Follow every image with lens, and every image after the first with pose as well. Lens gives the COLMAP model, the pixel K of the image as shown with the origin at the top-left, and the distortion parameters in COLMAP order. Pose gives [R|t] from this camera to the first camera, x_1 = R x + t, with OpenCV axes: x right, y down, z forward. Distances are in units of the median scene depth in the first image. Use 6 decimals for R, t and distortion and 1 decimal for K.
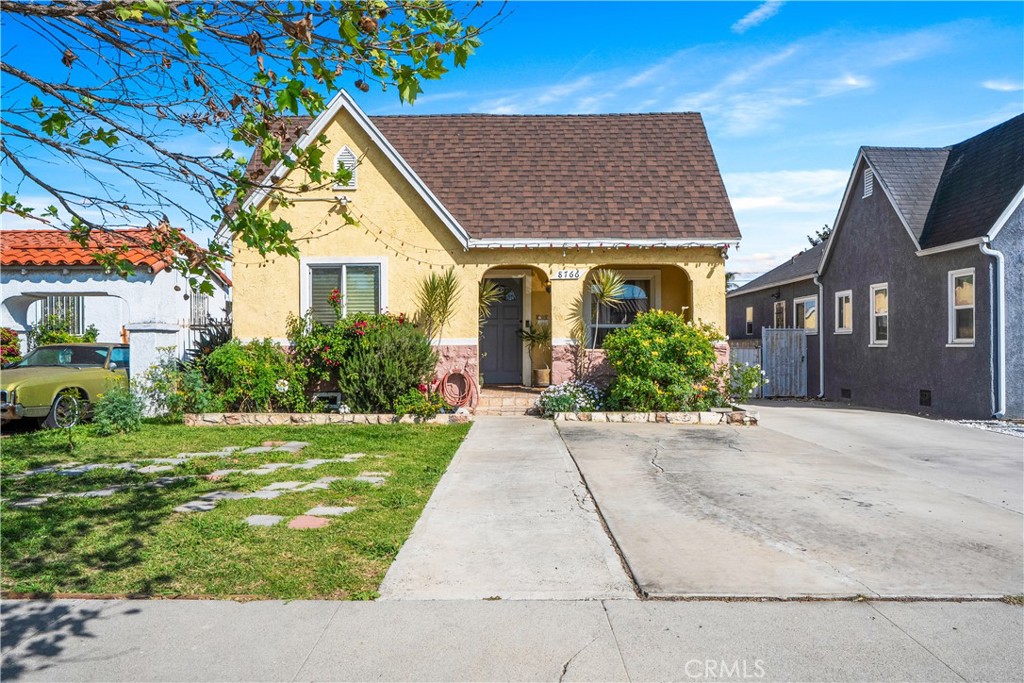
lens RADIAL K [[656.8, 0, 512.0], [0, 656.8, 341.5], [0, 0, 1]] dist [0.004184, -0.000233]
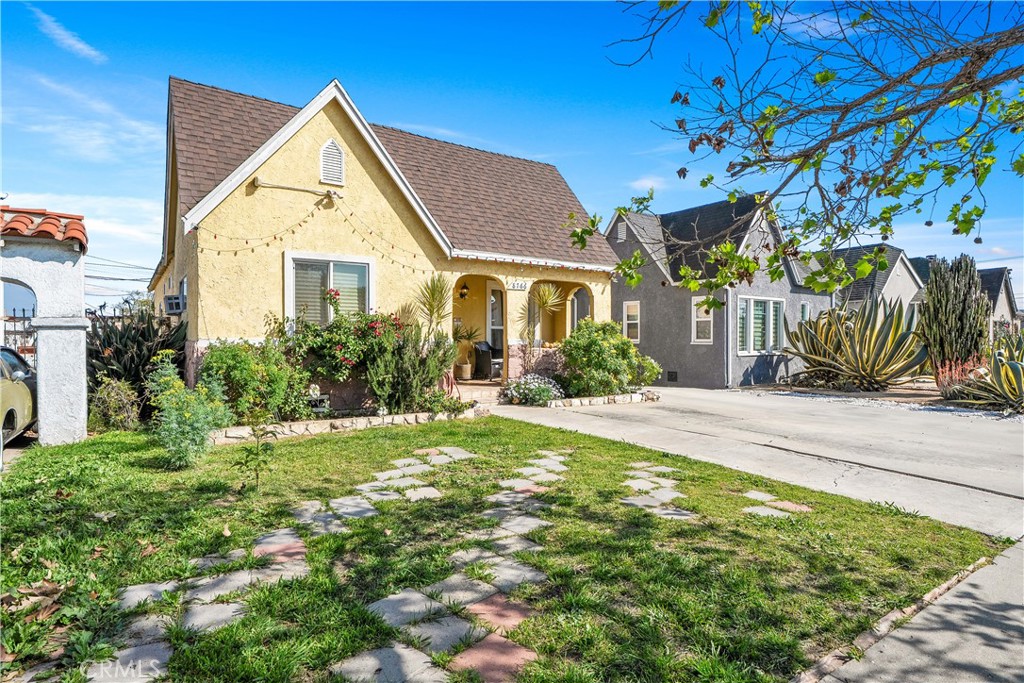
lens RADIAL K [[549.3, 0, 512.0], [0, 549.3, 341.5], [0, 0, 1]] dist [-0.006283, 0.000813]
pose [[0.811514, -0.000753, 0.584332, -0.512644], [-0.007508, 0.999903, 0.011716, -0.011858], [-0.584284, -0.013894, 0.811430, 0.190931]]
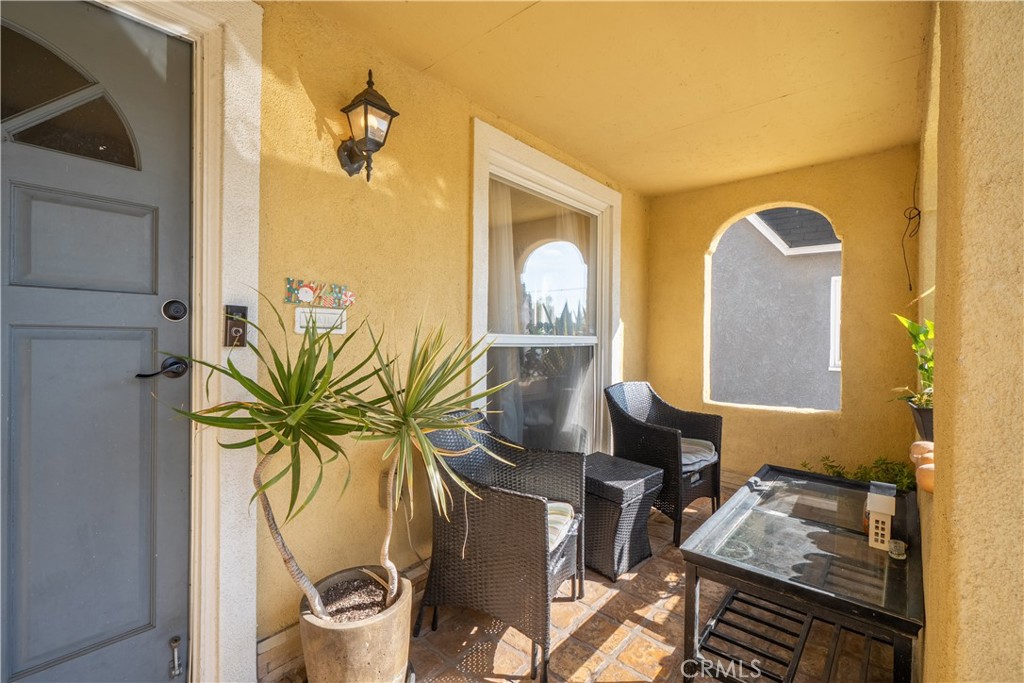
lens RADIAL K [[456.7, 0, 512.0], [0, 456.7, 341.5], [0, 0, 1]] dist [-0.009909, 0.003304]
pose [[0.648632, 0.002378, 0.761098, -0.019132], [-0.017184, 0.999786, 0.011521, -0.029862], [-0.760908, -0.020552, 0.648534, 1.024499]]
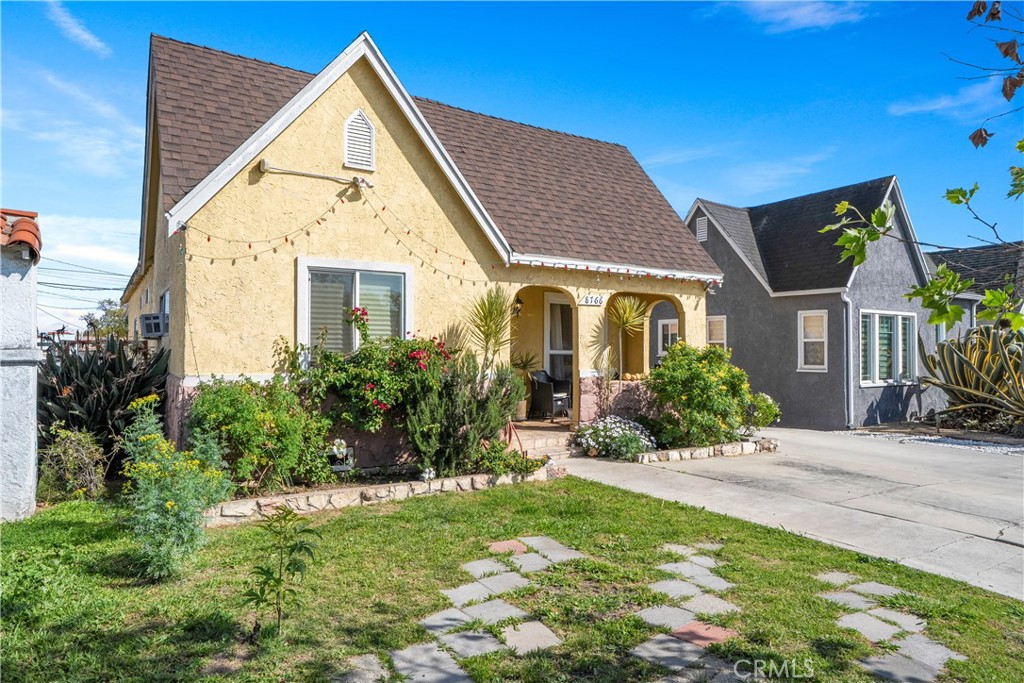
lens RADIAL K [[640.6, 0, 512.0], [0, 640.6, 341.5], [0, 0, 1]] dist [-0.000506, -0.002017]
pose [[0.833077, 0.014051, 0.552978, -0.506468], [-0.009136, 0.999890, -0.011643, -0.032471], [-0.553081, 0.004648, 0.833114, 0.314236]]
